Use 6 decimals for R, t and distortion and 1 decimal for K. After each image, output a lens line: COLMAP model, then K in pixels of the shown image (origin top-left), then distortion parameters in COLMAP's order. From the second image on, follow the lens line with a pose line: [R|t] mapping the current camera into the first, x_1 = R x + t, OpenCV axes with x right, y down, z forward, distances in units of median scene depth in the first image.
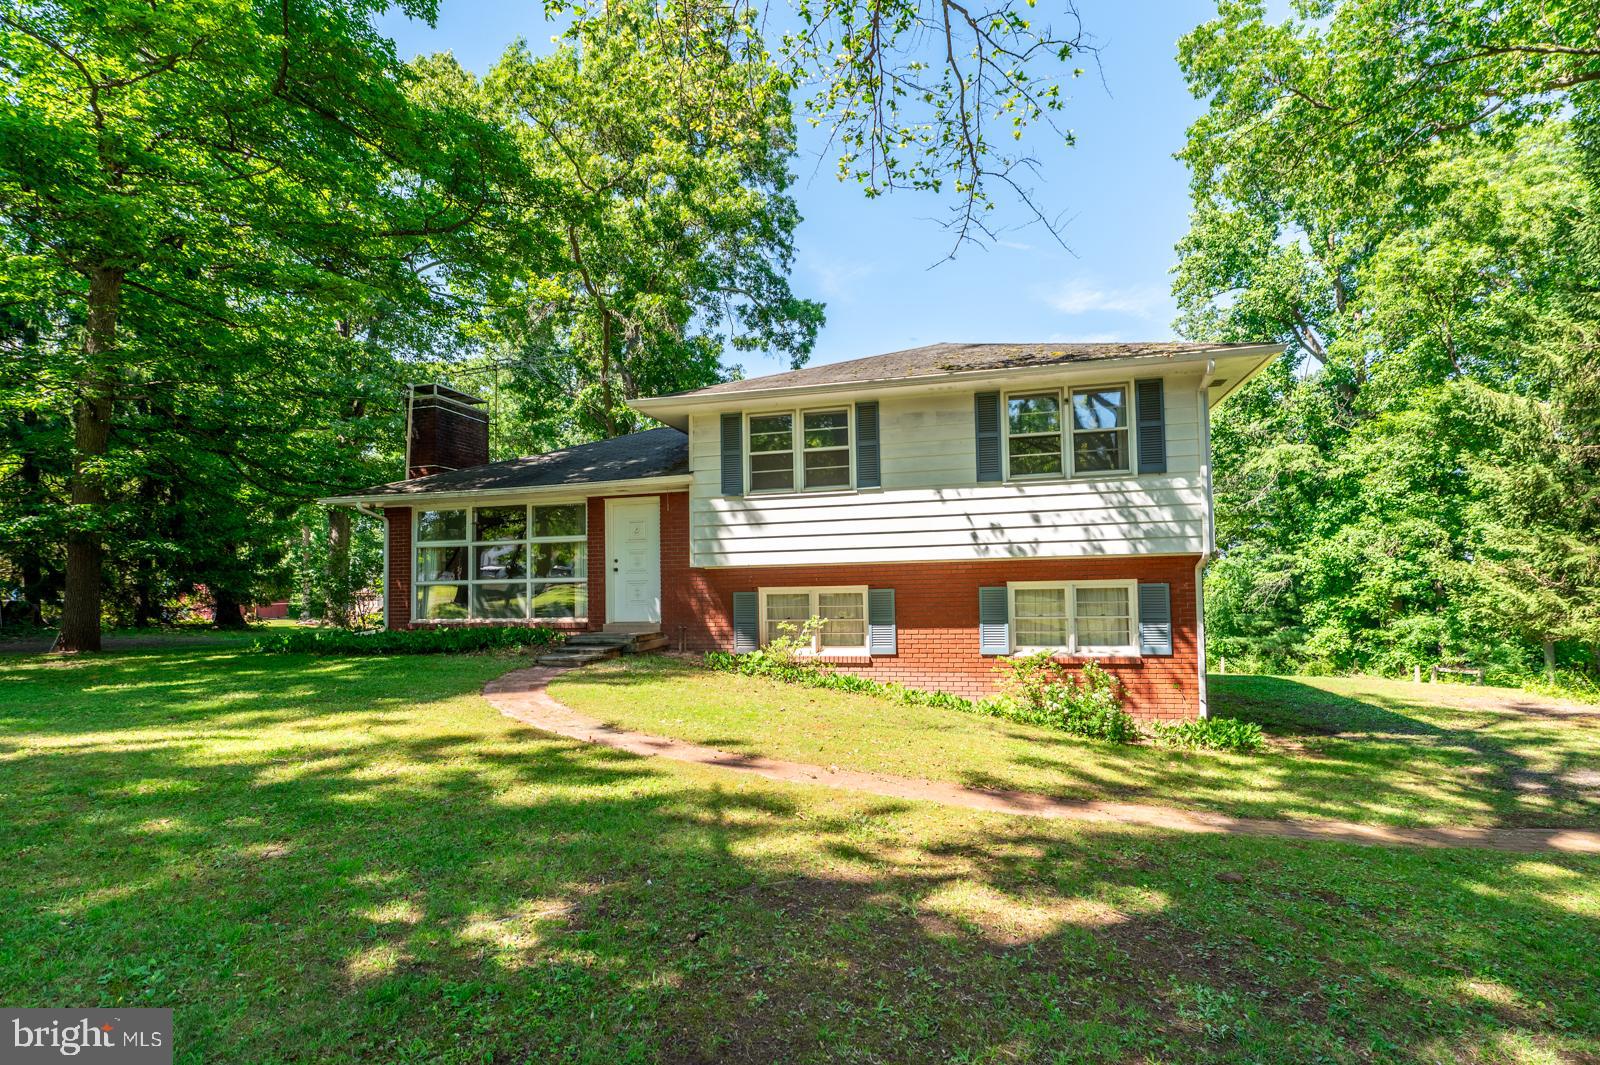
lens RADIAL K [[797.6, 0, 797.6], [0, 797.6, 527.2], [0, 0, 1]] dist [0.002787, 0.000273]
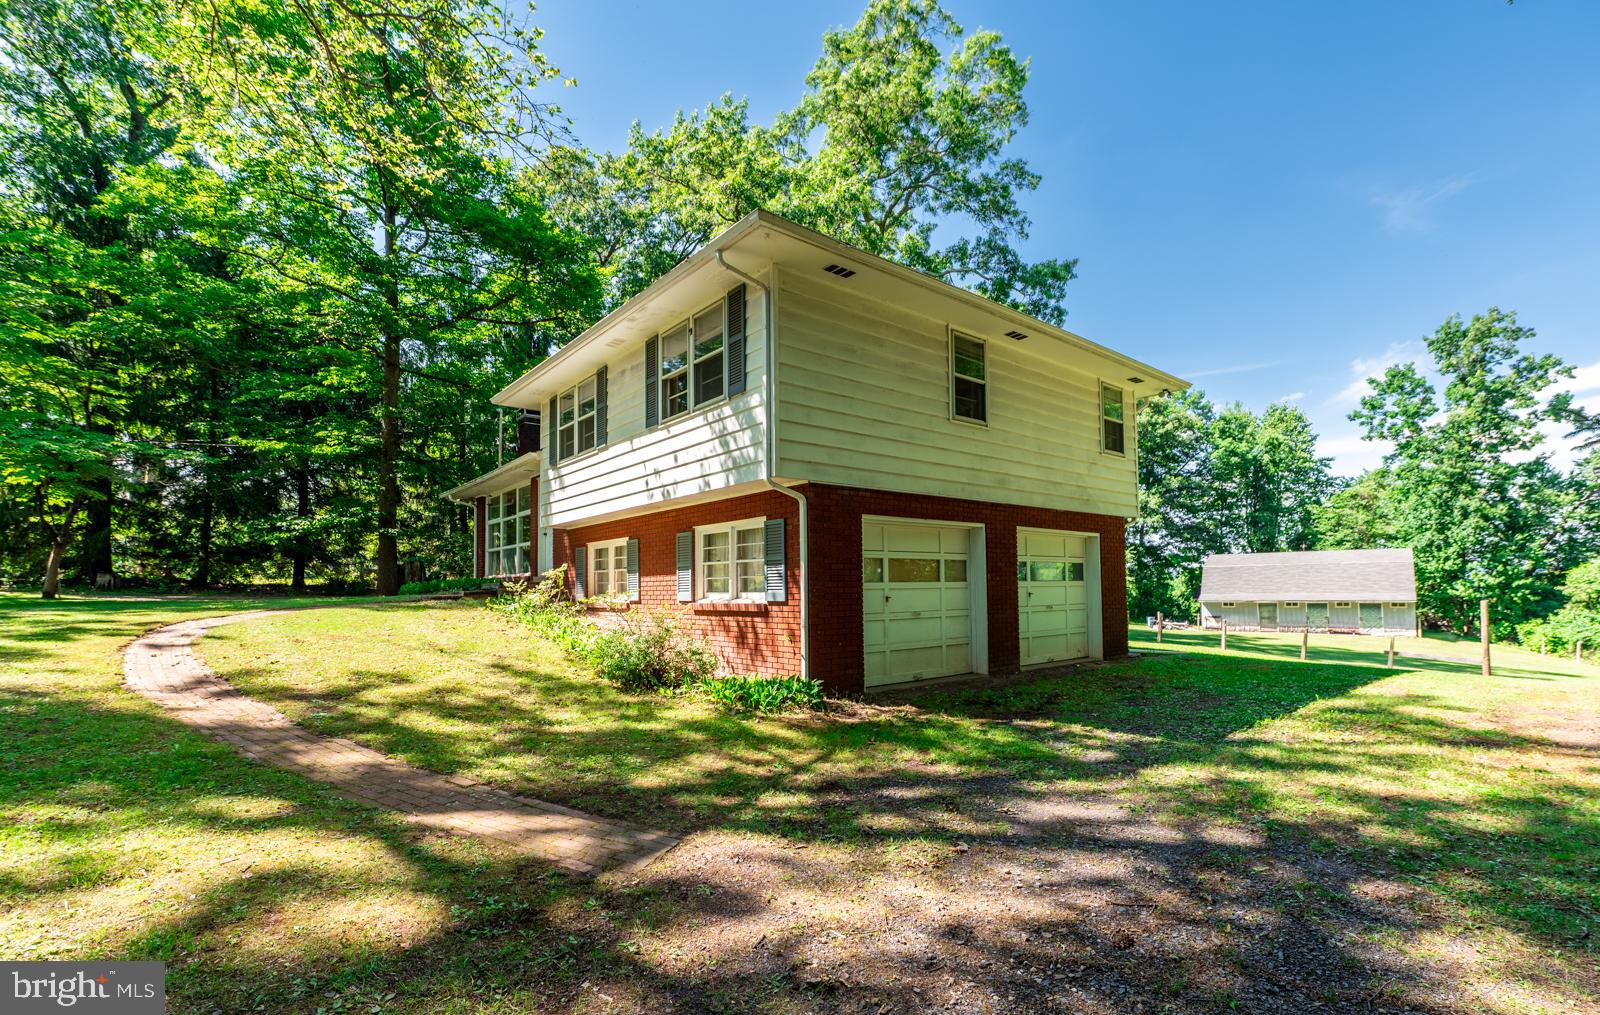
lens RADIAL K [[739.9, 0, 804.0], [0, 739.9, 519.7], [0, 0, 1]] dist [0.000028, 0.000020]
pose [[0.783092, -0.051098, -0.619803, 0.970397], [0.046373, 0.998642, -0.023740, 0.091458], [0.620175, -0.010151, 0.784398, 0.389297]]
